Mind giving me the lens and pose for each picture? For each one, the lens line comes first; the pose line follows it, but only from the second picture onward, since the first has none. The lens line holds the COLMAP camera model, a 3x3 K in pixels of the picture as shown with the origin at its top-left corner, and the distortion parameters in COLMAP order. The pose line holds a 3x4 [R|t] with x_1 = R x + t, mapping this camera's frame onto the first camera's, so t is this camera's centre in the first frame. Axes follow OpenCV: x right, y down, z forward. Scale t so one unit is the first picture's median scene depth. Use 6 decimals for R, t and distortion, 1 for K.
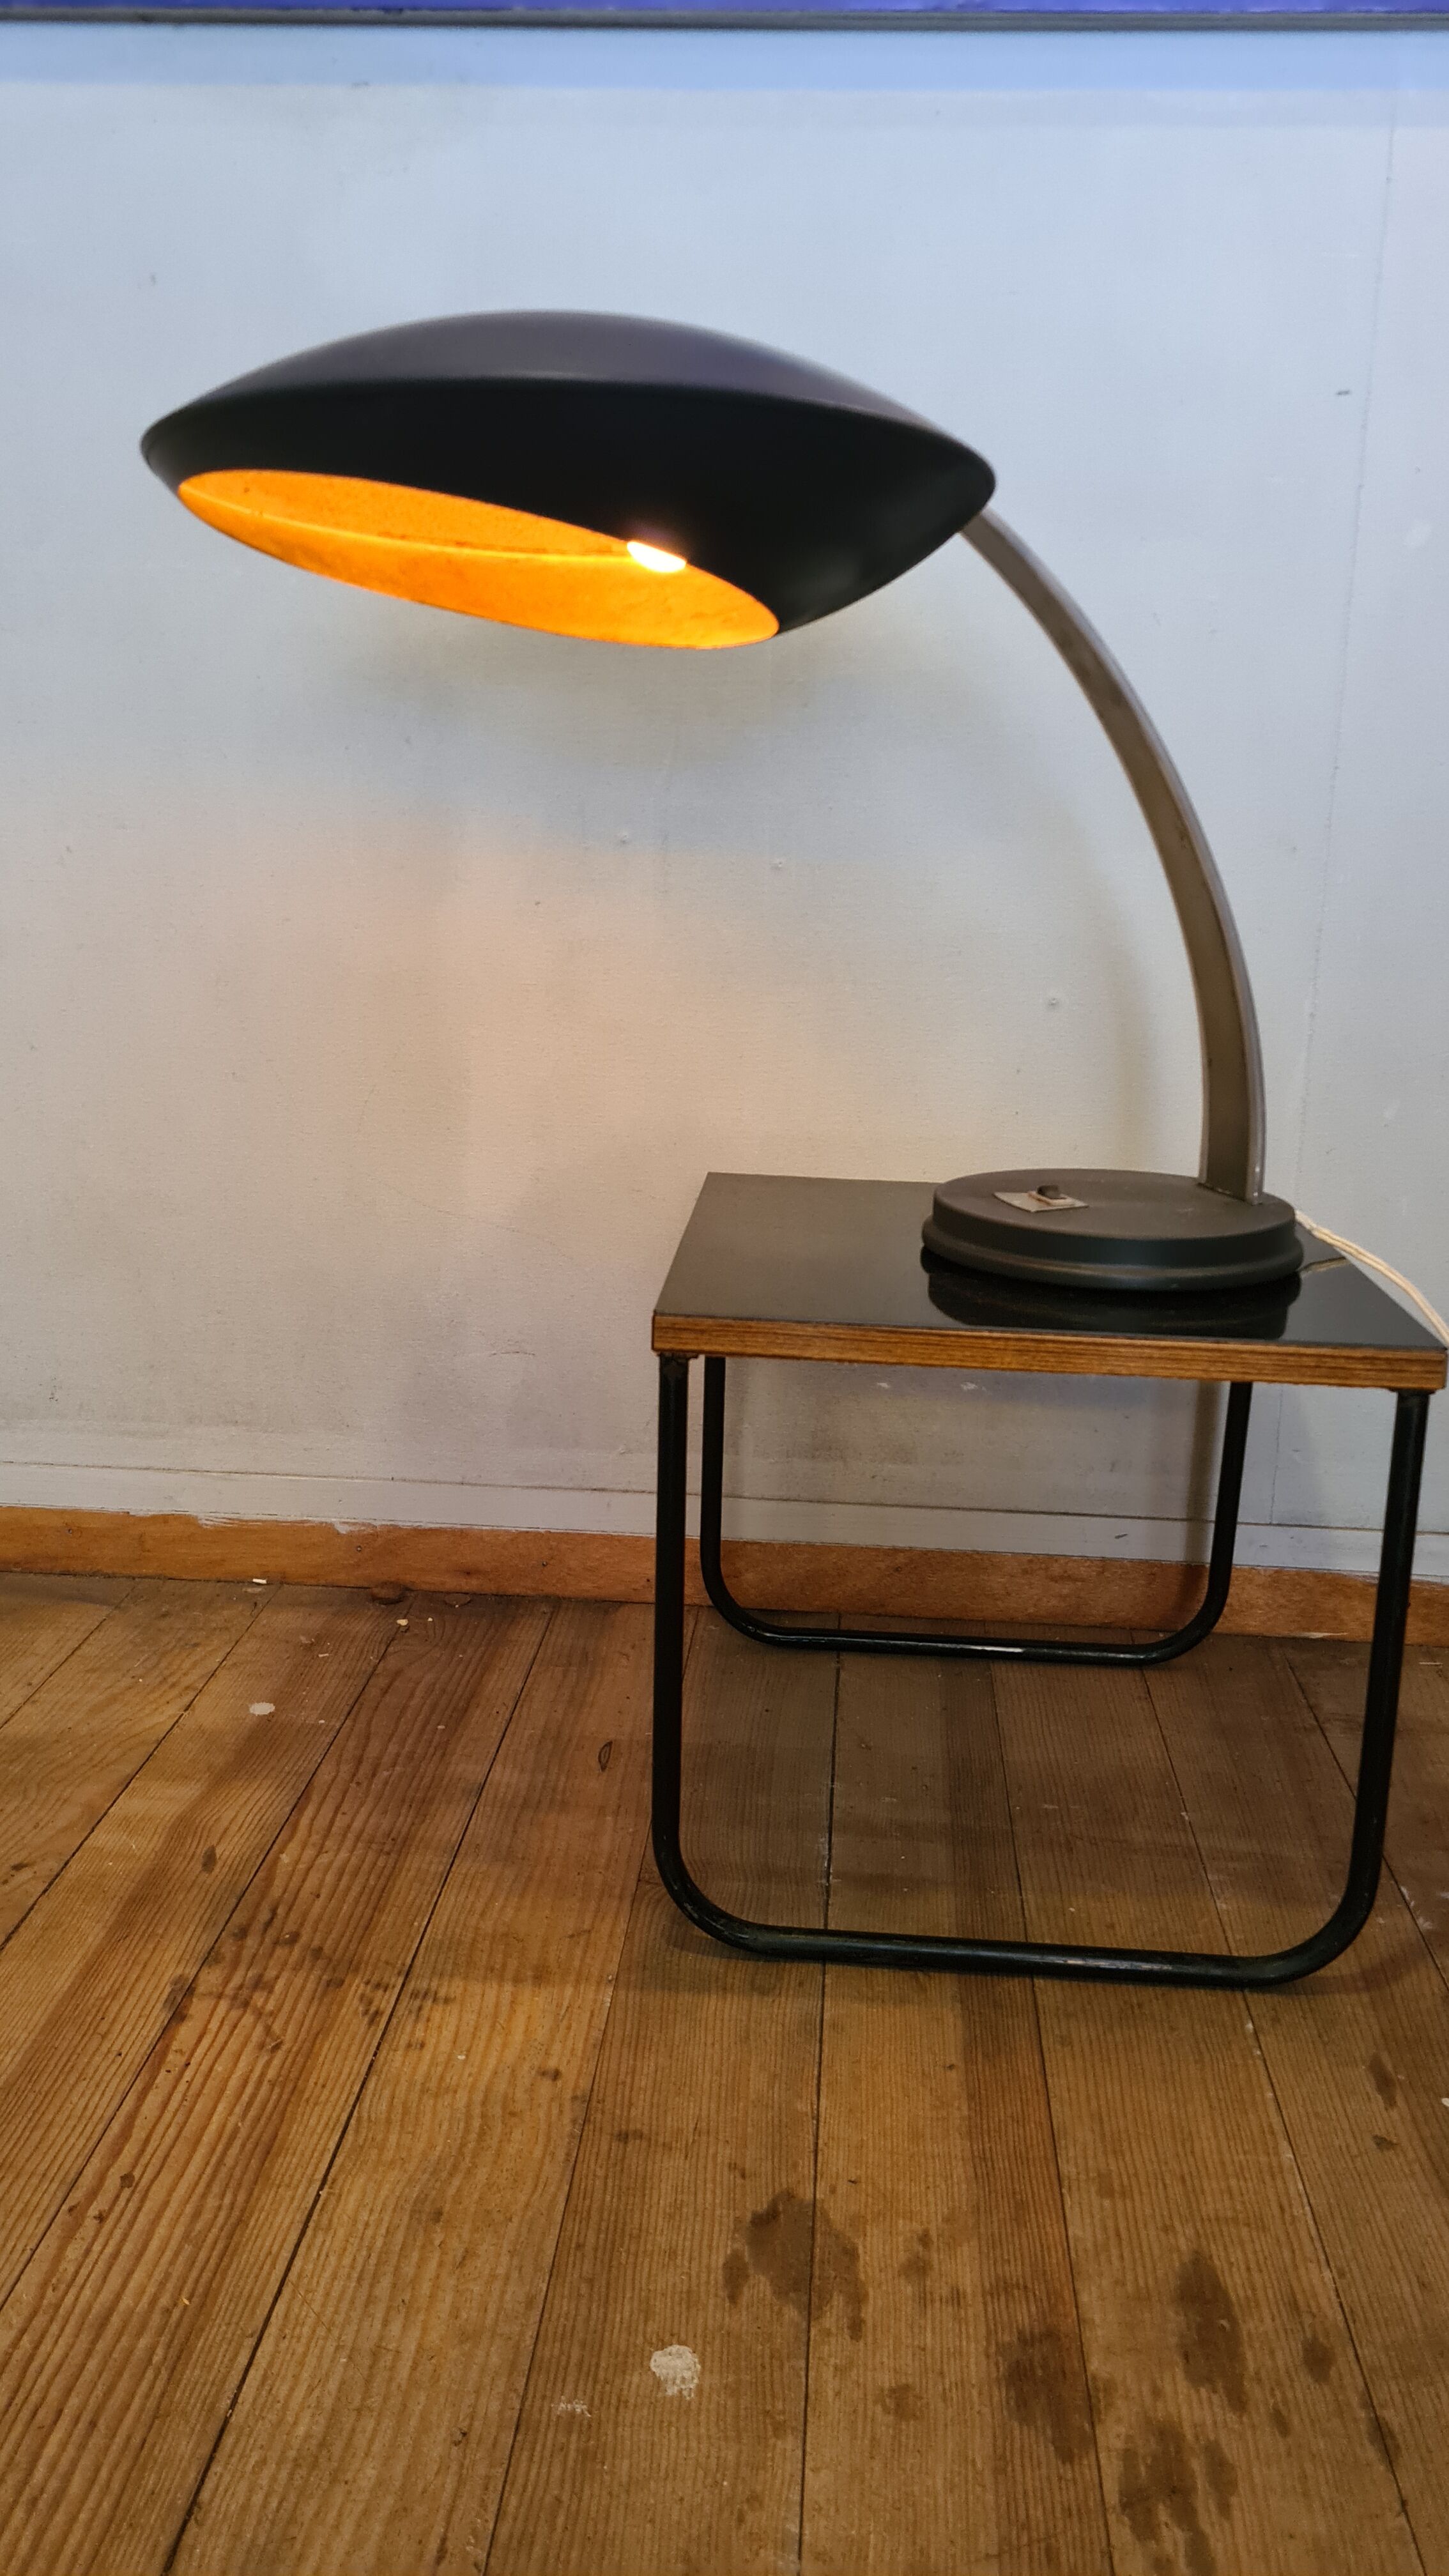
lens RADIAL K [[1985.8, 0, 726.3], [0, 1985.8, 1250.2], [0, 0, 1]] dist [0.069716, -0.057217]
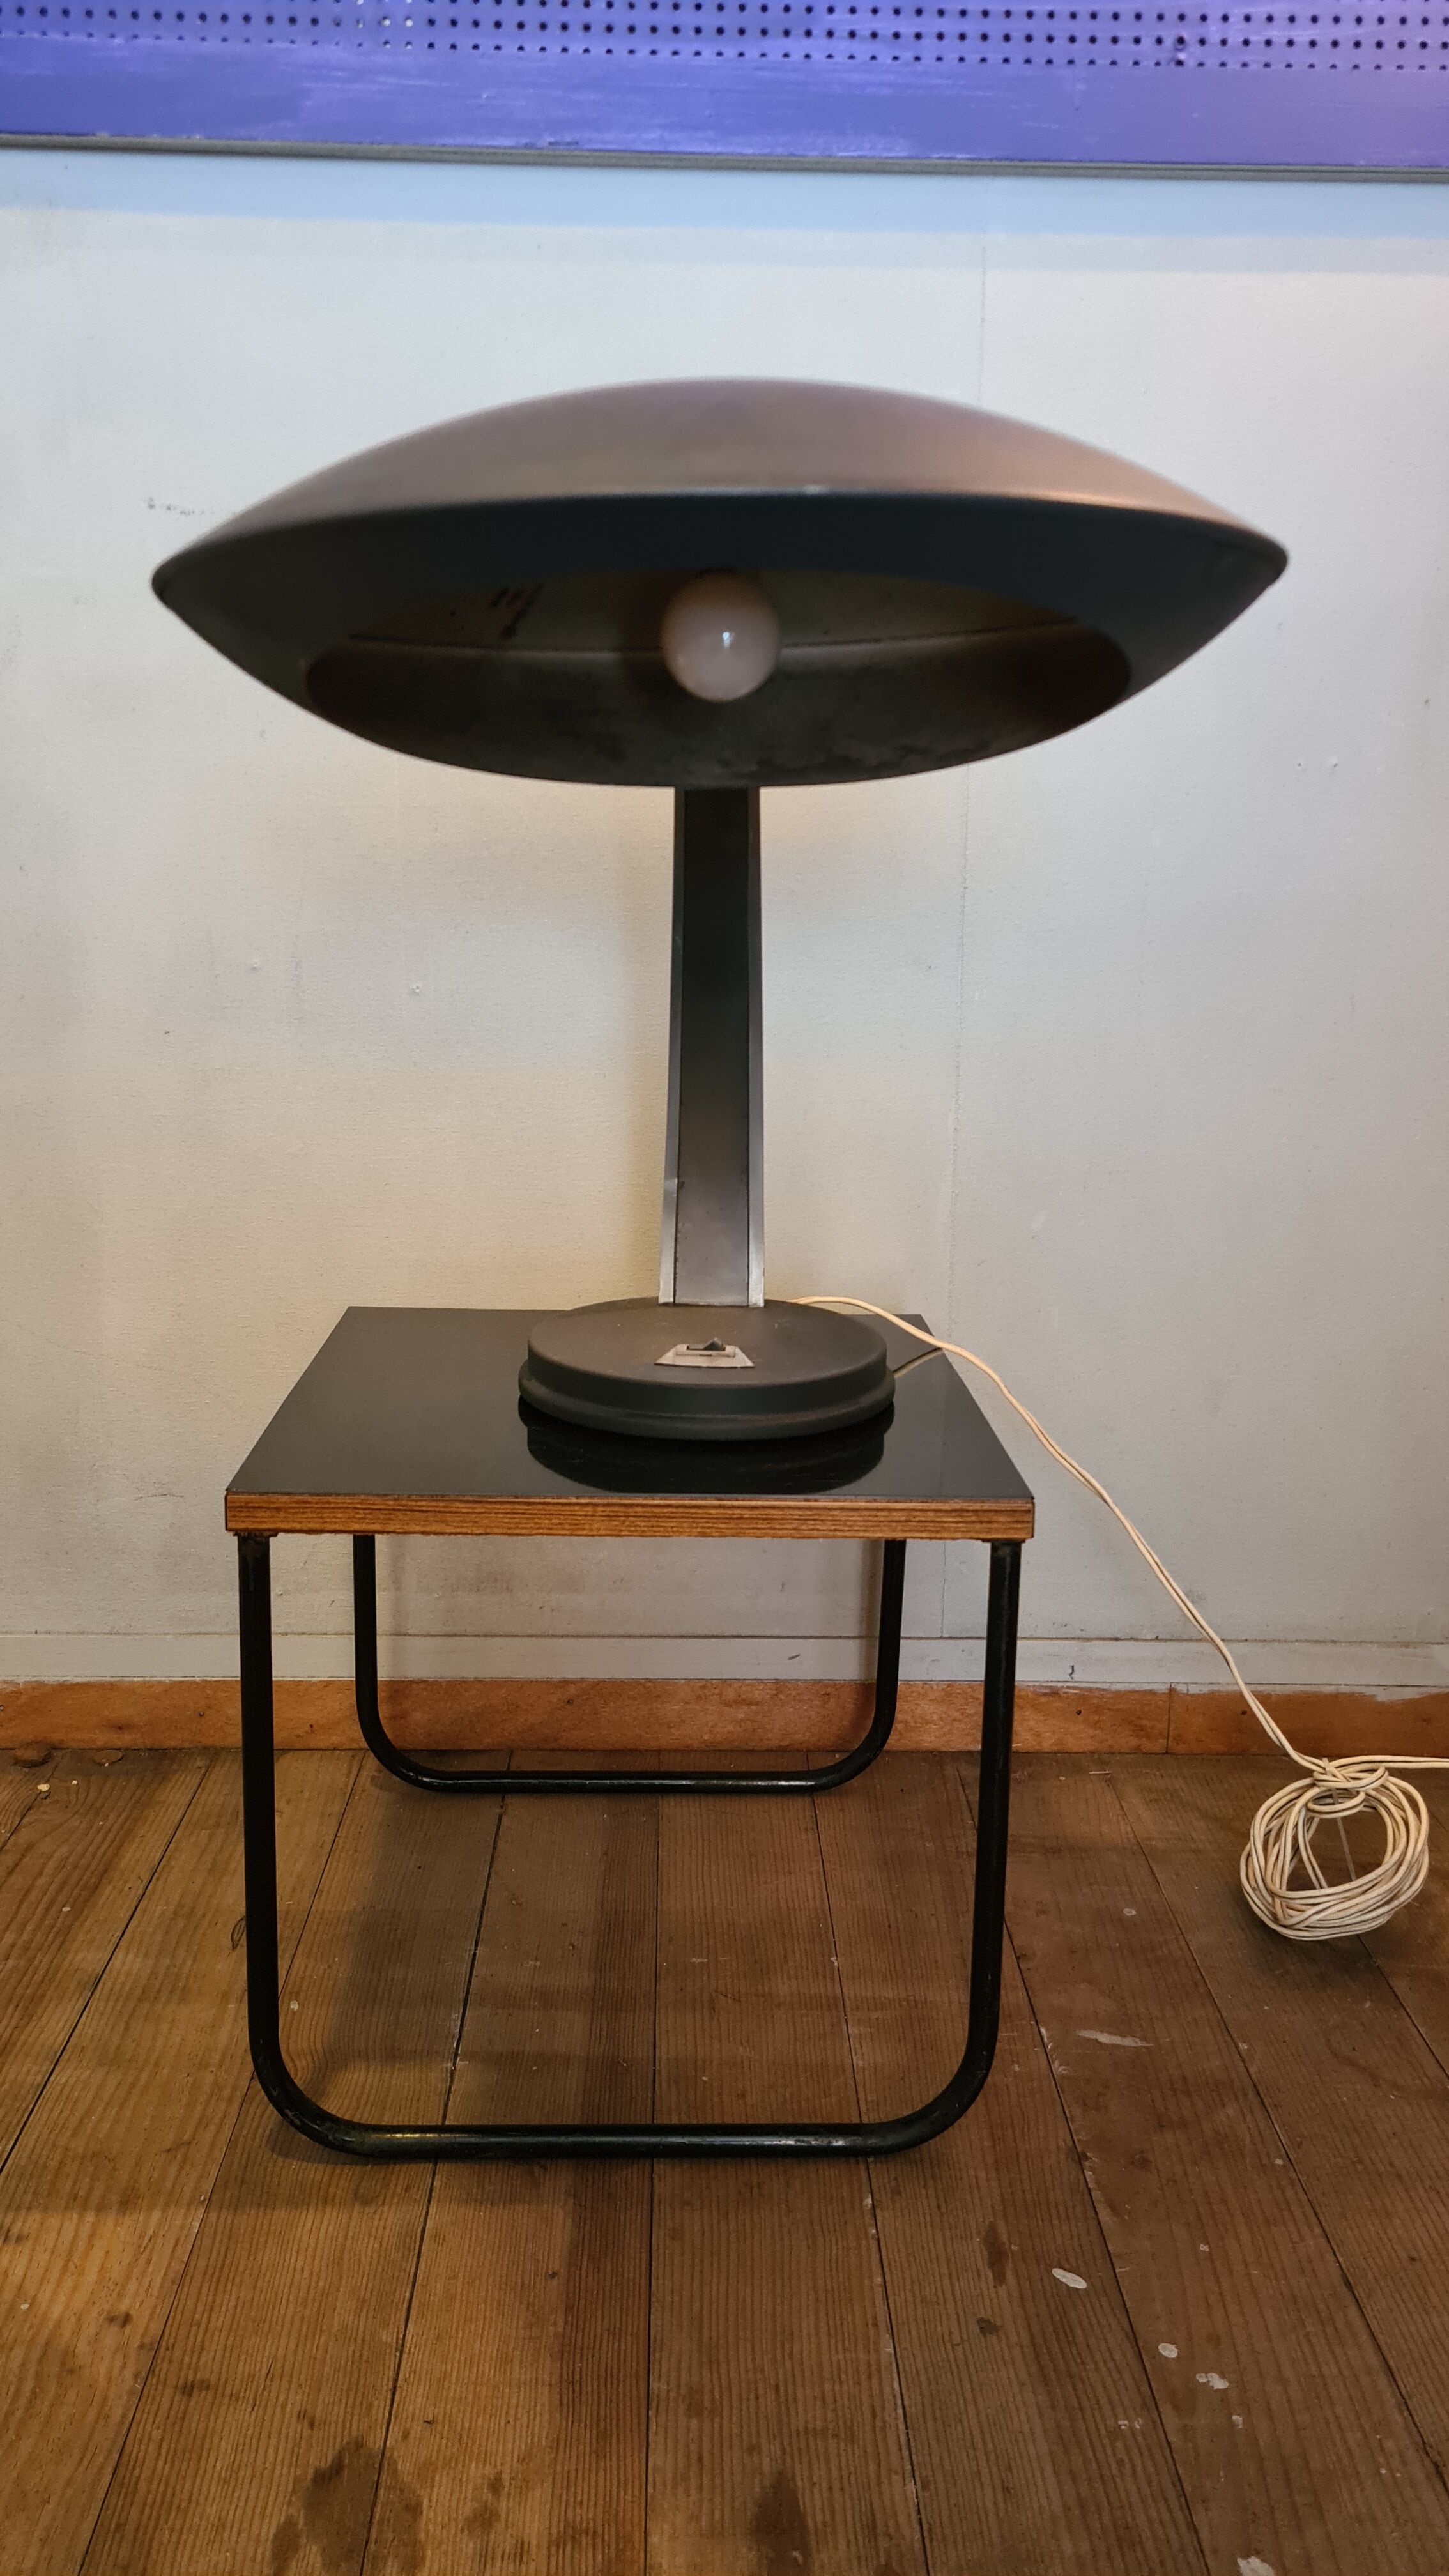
lens RADIAL K [[1987.4, 0, 718.1], [0, 1987.4, 1225.0], [0, 0, 1]] dist [0.070079, -0.055411]
pose [[0.996101, -0.028616, 0.083452, 0.107963], [0.031174, 0.999078, -0.029513, -0.053733], [-0.082531, 0.031999, 0.996075, 0.017409]]
